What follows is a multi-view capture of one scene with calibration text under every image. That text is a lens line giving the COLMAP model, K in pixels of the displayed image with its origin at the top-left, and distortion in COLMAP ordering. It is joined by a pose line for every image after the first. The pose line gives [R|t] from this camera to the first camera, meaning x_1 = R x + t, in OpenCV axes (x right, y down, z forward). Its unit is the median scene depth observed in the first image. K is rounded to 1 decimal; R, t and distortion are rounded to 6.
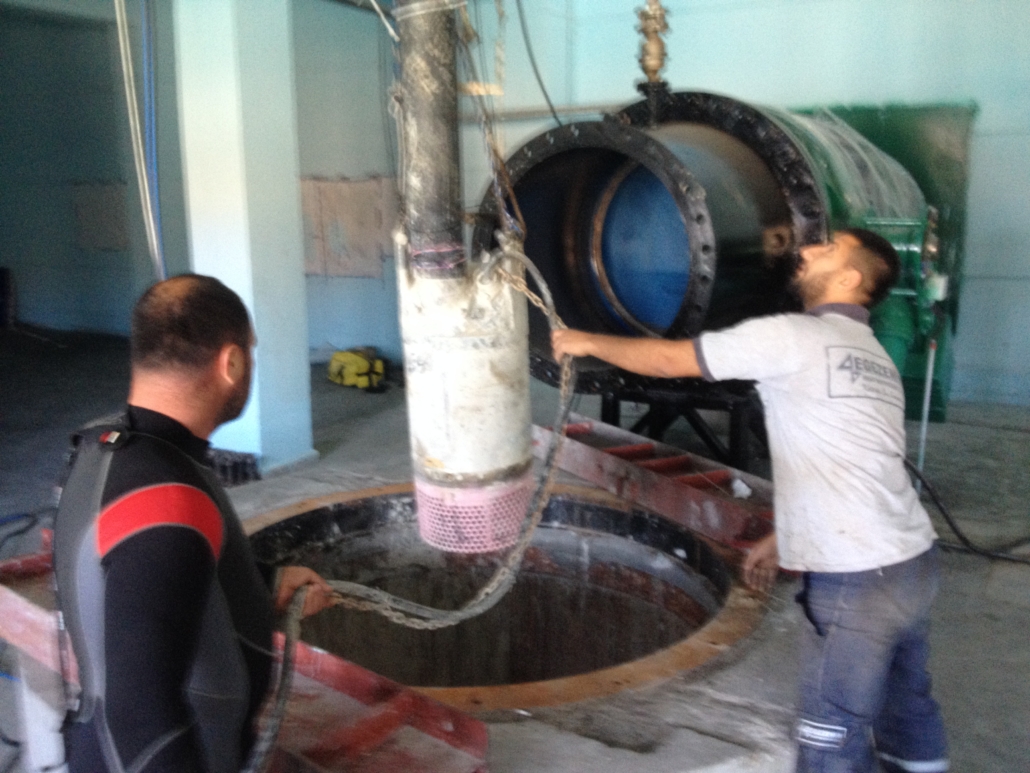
lens RADIAL K [[929.9, 0, 501.3], [0, 929.9, 400.4], [0, 0, 1]] dist [0.100070, -0.235123]
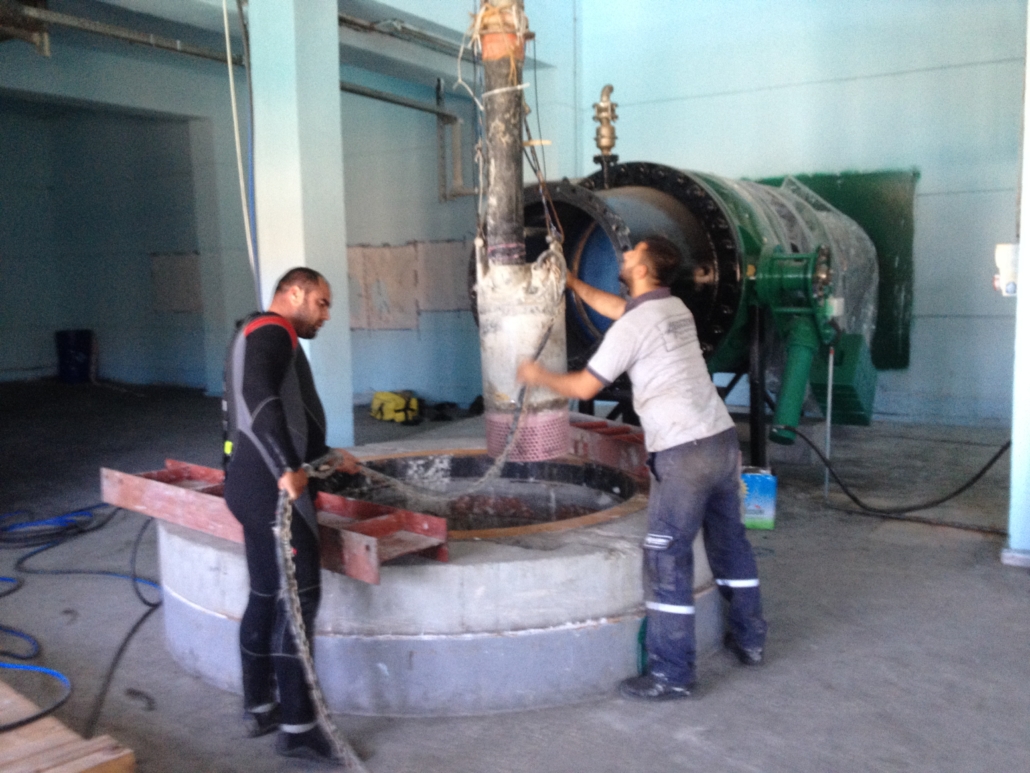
lens RADIAL K [[929.9, 0, 501.3], [0, 929.9, 400.4], [0, 0, 1]] dist [0.100070, -0.235123]
pose [[0.998736, -0.006840, -0.049795, 0.076538], [0.002852, 0.996812, -0.079729, 0.117047], [0.050182, 0.079487, 0.995572, -0.316877]]
